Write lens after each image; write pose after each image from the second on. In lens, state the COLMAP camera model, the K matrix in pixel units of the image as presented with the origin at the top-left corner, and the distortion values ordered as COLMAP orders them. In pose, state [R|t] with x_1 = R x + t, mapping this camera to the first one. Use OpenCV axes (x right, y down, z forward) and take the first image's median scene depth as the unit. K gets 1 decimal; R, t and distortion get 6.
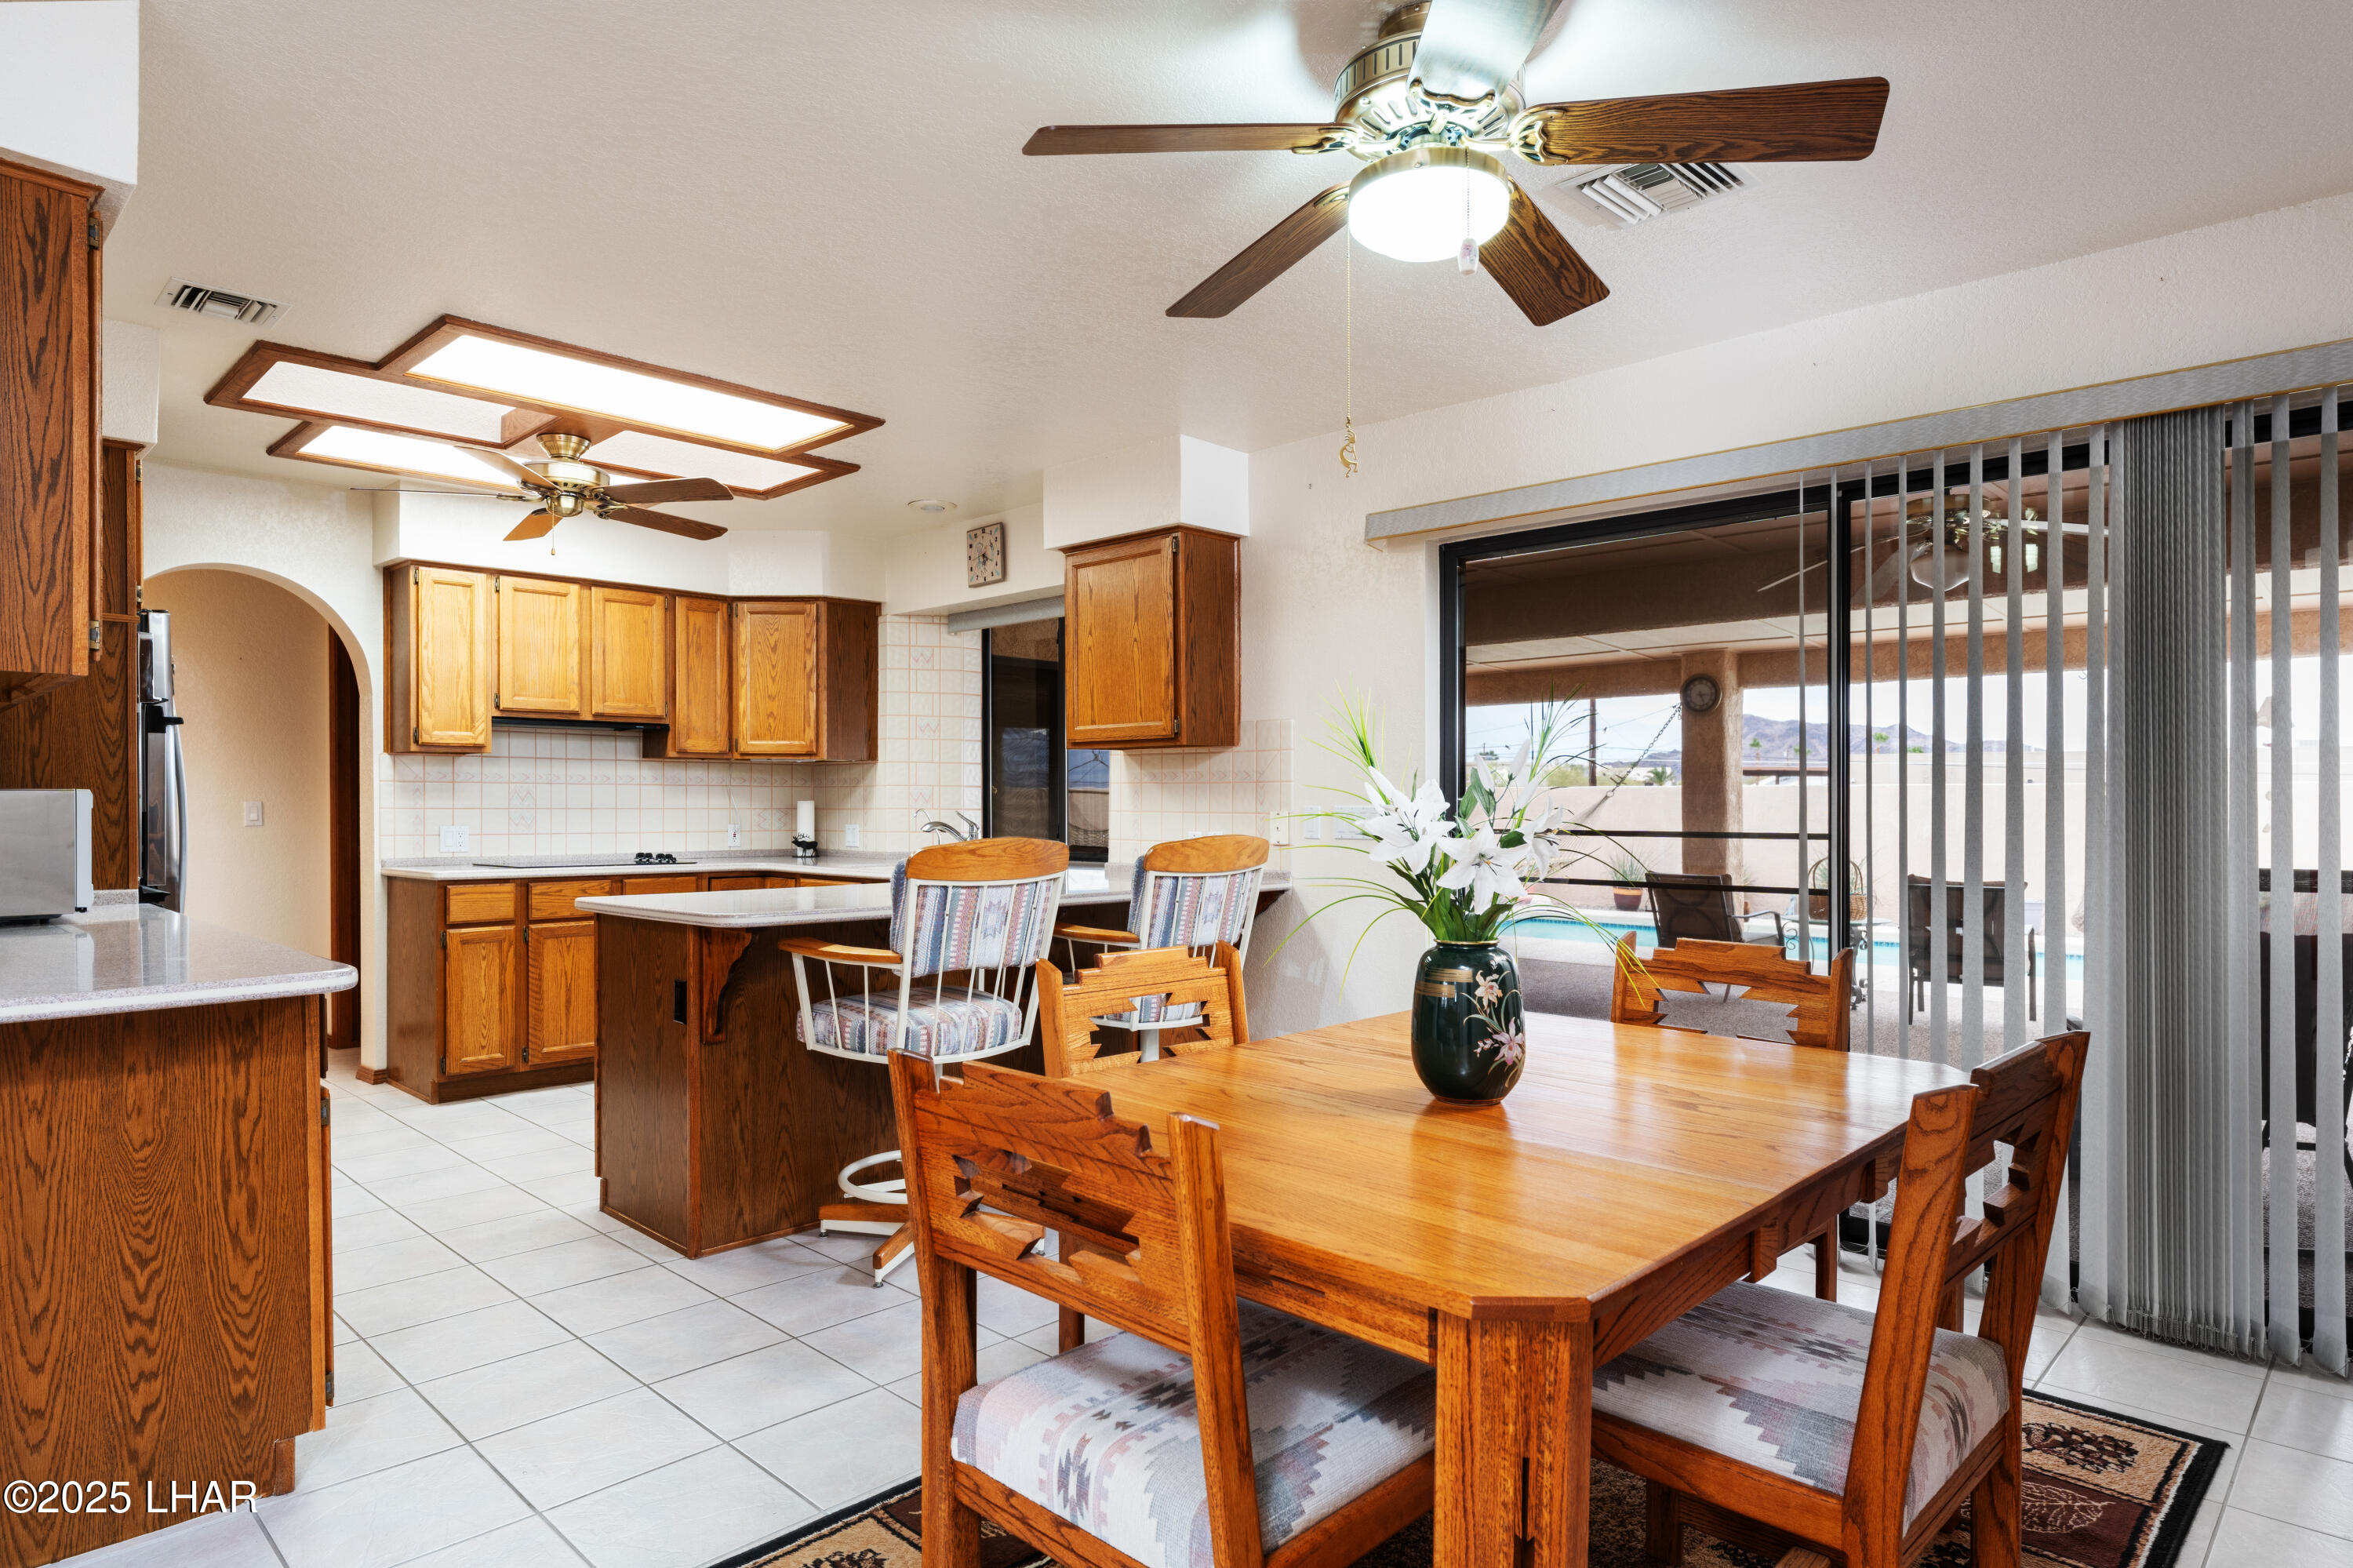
lens RADIAL K [[1317.7, 0, 1174.0], [0, 1317.7, 792.6], [0, 0, 1]] dist [0.000189, 0.000338]
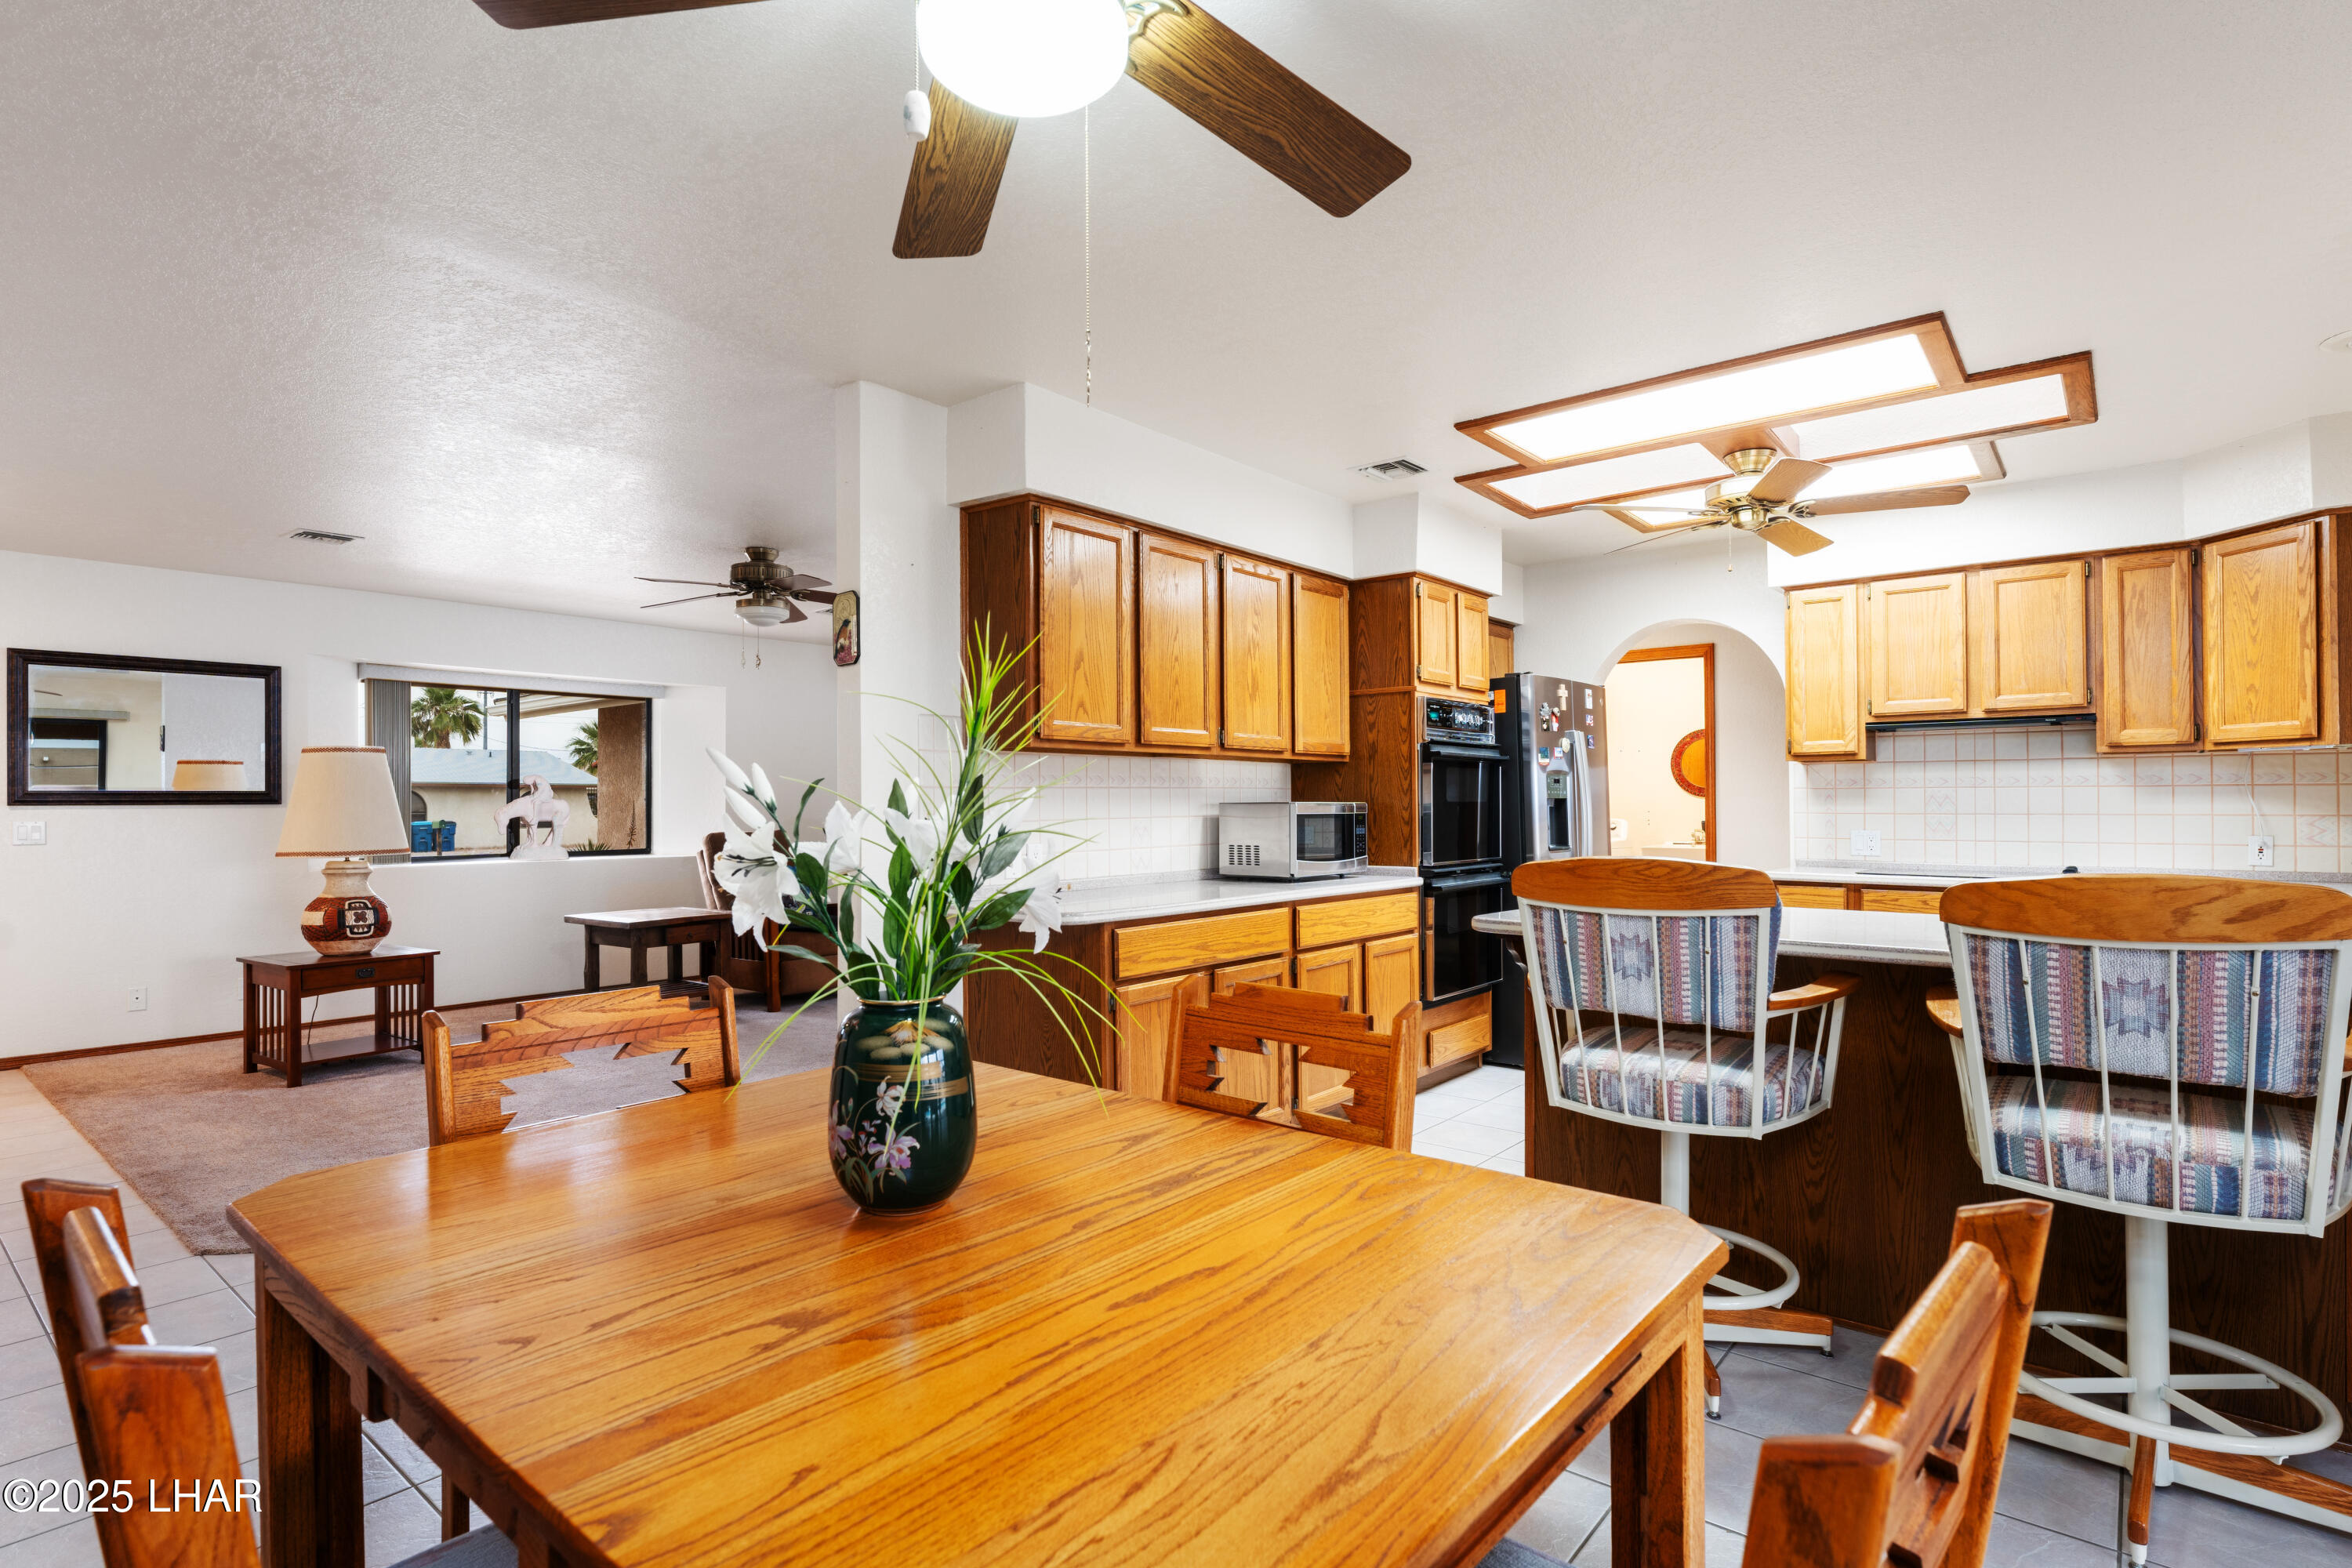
lens RADIAL K [[1161.6, 0, 1169.1], [0, 1161.6, 794.7], [0, 0, 1]] dist [-0.000132, -0.000300]
pose [[0.076691, -0.011739, -0.996986, 0.310169], [0.011119, 0.999879, -0.010918, 0.000786], [0.996993, -0.010249, 0.076812, 0.372138]]
